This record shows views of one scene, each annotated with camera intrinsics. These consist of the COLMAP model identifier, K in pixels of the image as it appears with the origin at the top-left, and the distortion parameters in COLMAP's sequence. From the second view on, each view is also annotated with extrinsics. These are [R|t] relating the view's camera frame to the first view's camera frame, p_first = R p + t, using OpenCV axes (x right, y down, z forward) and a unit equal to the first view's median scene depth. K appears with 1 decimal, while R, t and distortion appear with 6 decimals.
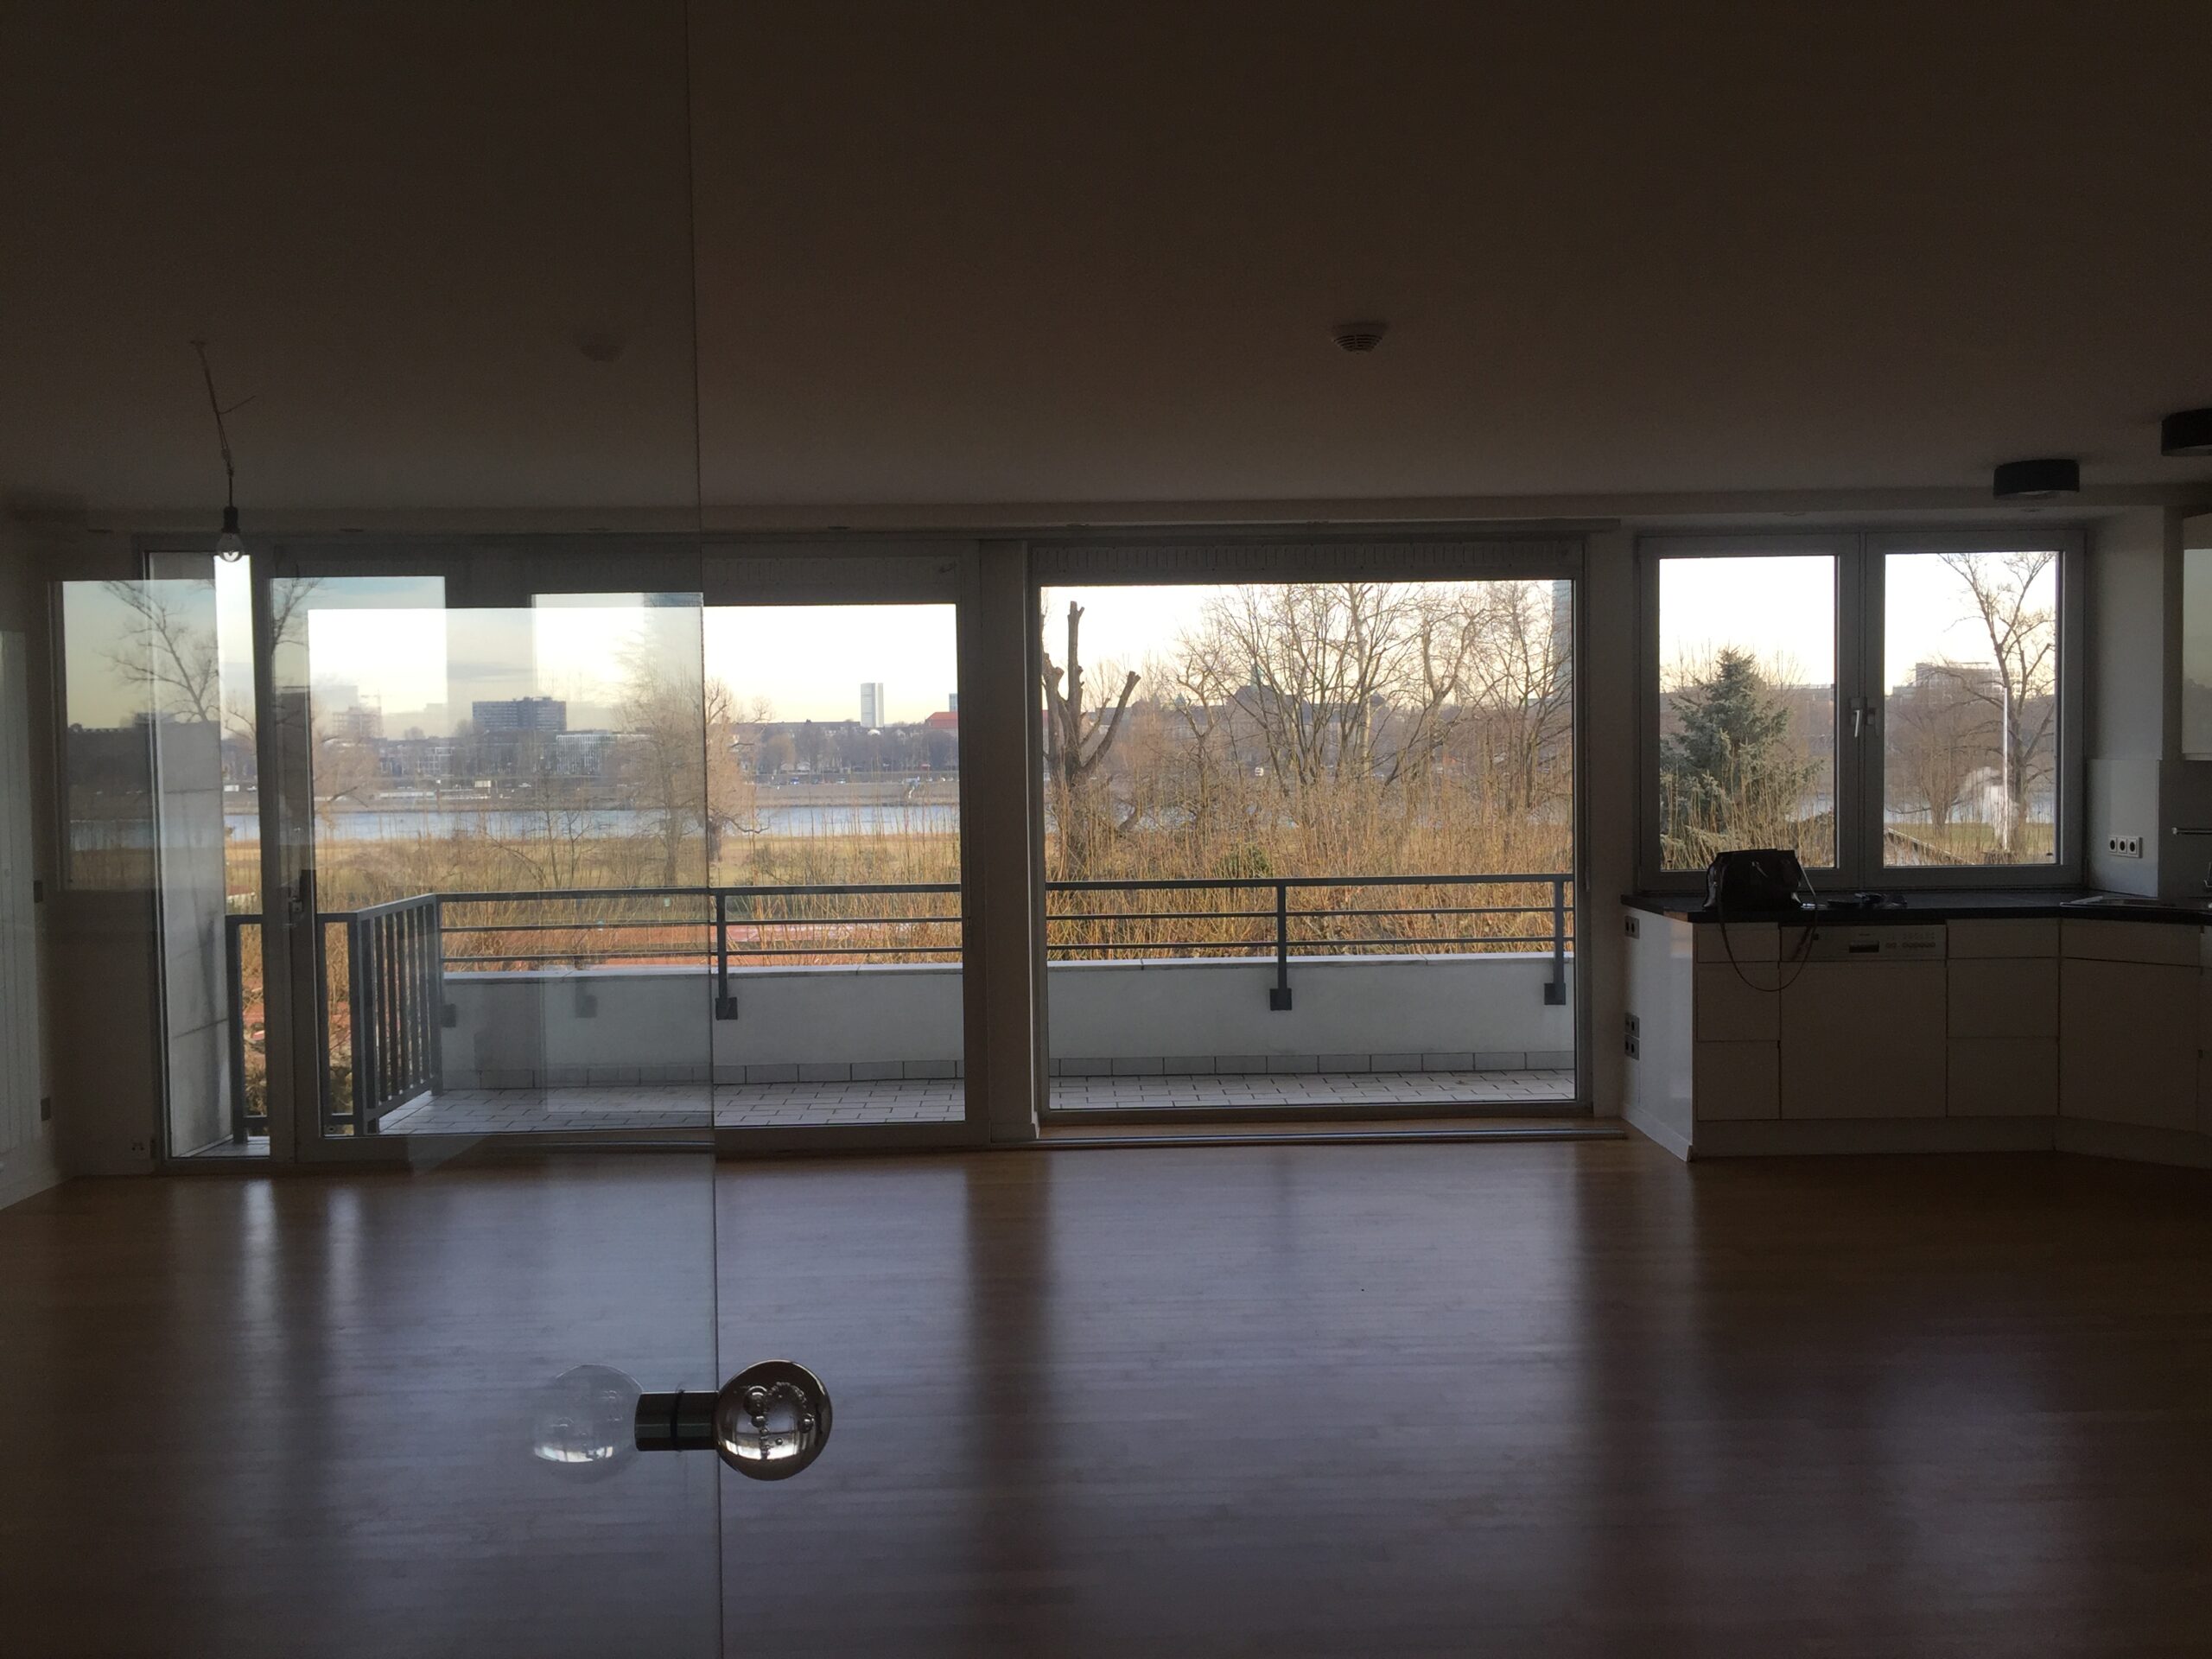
lens RADIAL K [[1935.6, 0, 1091.9], [0, 1935.6, 824.2], [0, 0, 1]] dist [0.065626, -0.084455]
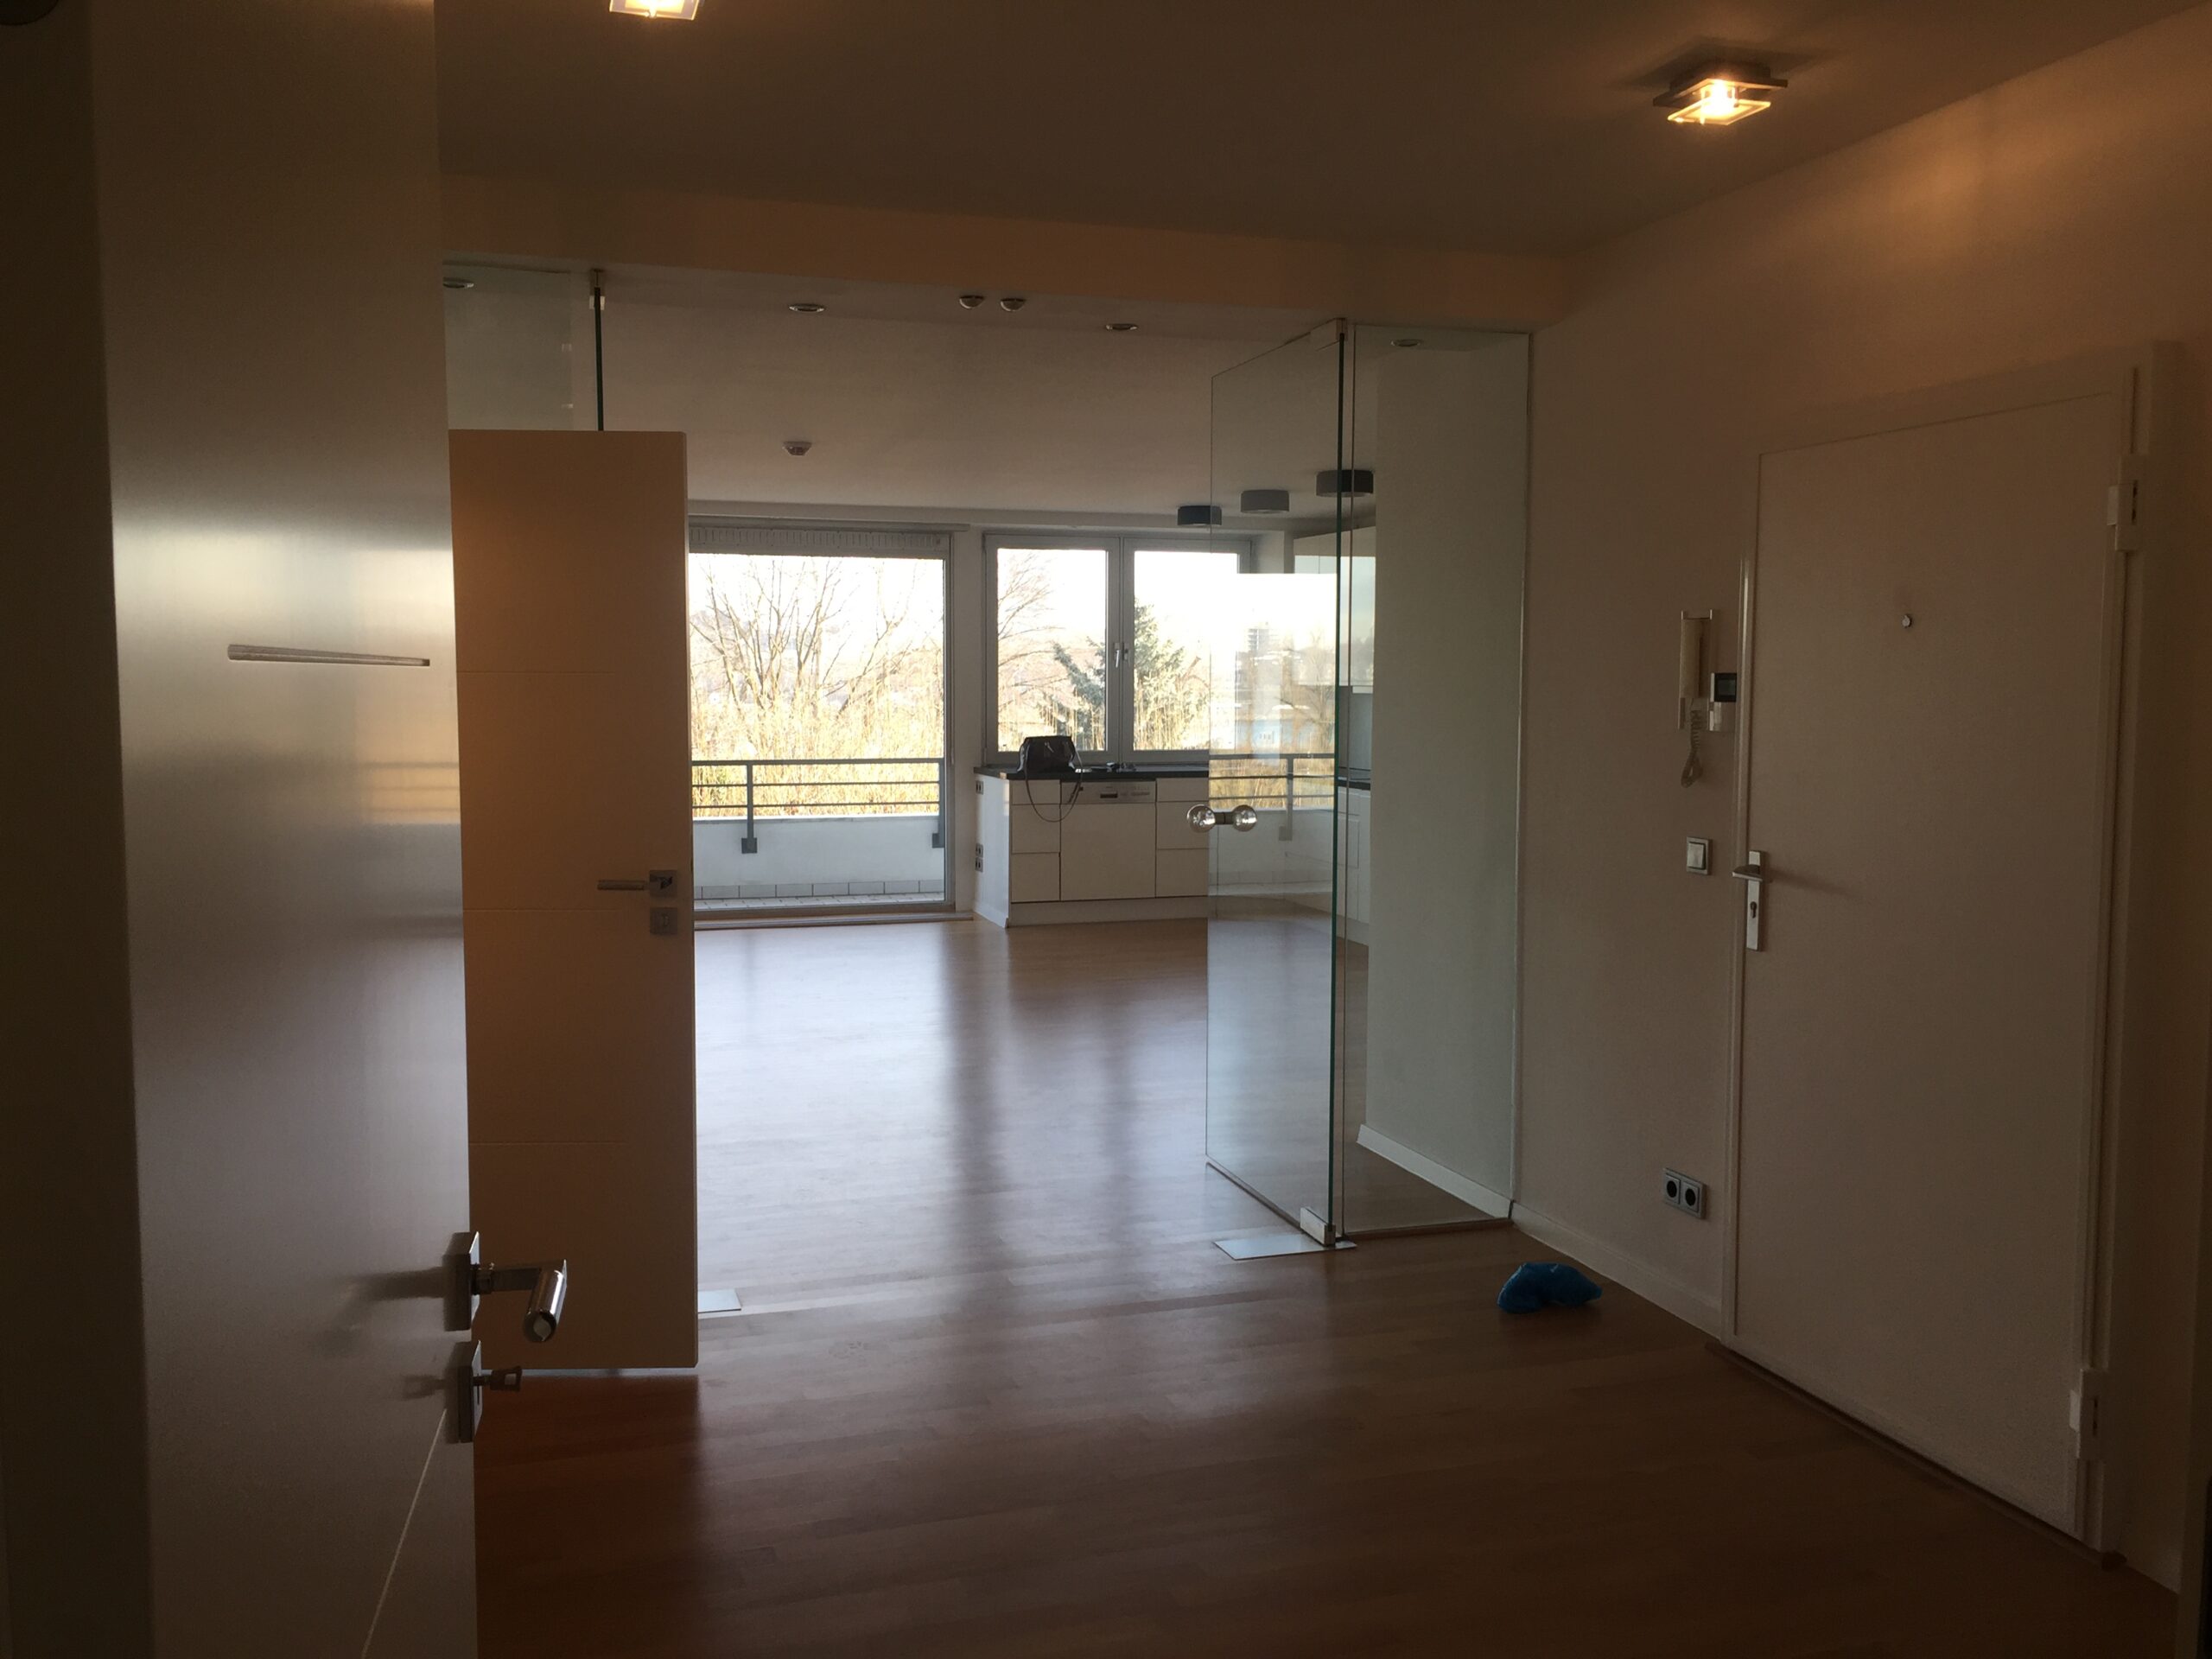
lens RADIAL K [[1935.6, 0, 1091.9], [0, 1935.6, 824.2], [0, 0, 1]] dist [0.065626, -0.084455]
pose [[0.961422, -0.002842, 0.275062, -0.050740], [-0.007323, 0.999328, 0.035922, 0.021857], [-0.274979, -0.036551, 0.960755, -0.423818]]
